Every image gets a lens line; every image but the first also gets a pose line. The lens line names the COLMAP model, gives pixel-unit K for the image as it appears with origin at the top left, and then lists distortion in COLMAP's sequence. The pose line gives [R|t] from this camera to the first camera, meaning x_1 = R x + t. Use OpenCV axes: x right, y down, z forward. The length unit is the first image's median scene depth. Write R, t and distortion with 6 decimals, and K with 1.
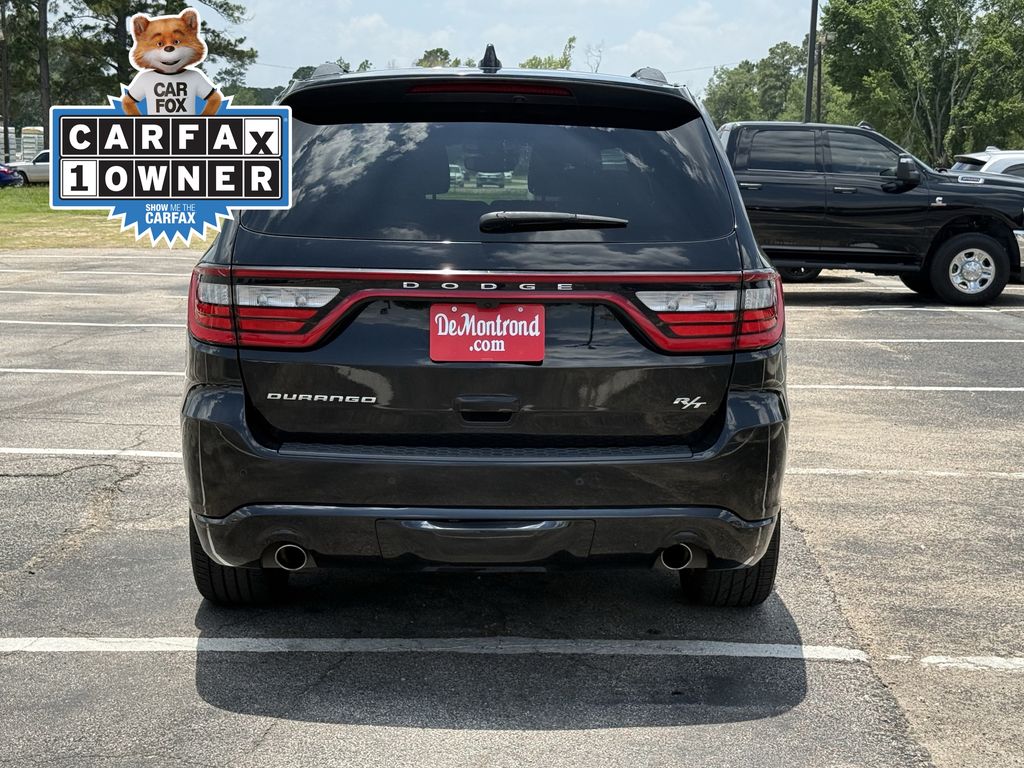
lens RADIAL K [[1898.4, 0, 512.0], [0, 1898.4, 384.0], [0, 0, 1]] dist [0.155884, 0.117297]
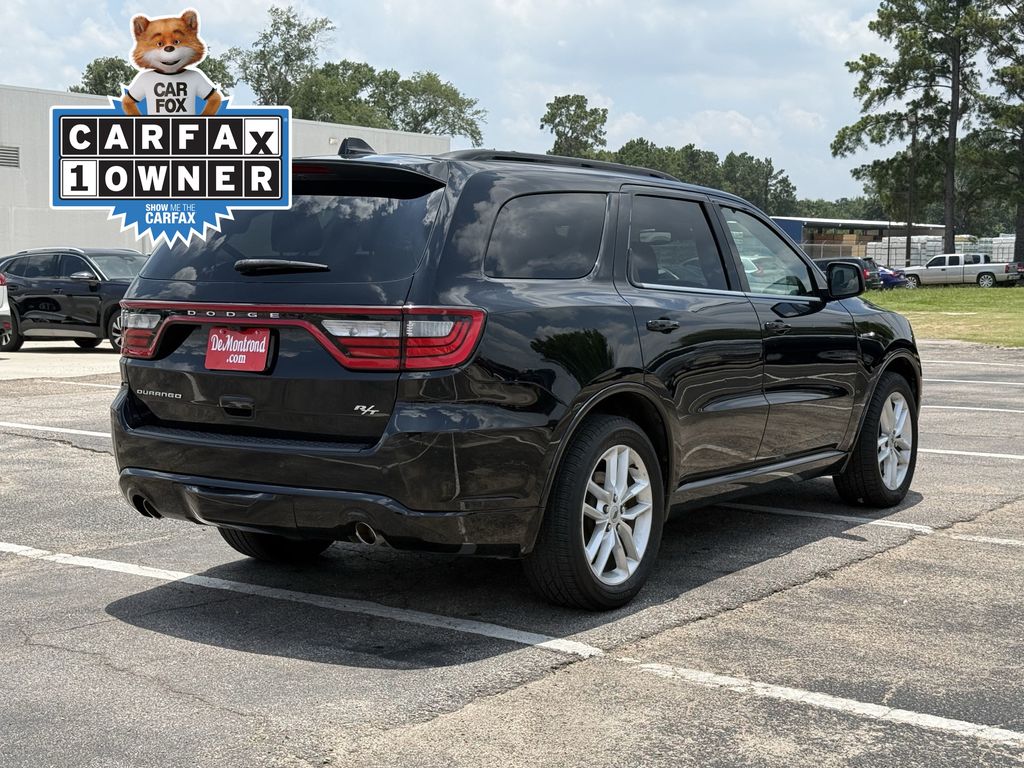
lens RADIAL K [[1898.4, 0, 512.0], [0, 1898.4, 384.0], [0, 0, 1]] dist [0.155884, 0.117297]
pose [[0.747631, 0.028683, -0.663495, 0.999112], [-0.072369, 0.996636, -0.038461, 0.034261], [0.660160, 0.076771, 0.747191, 0.121820]]
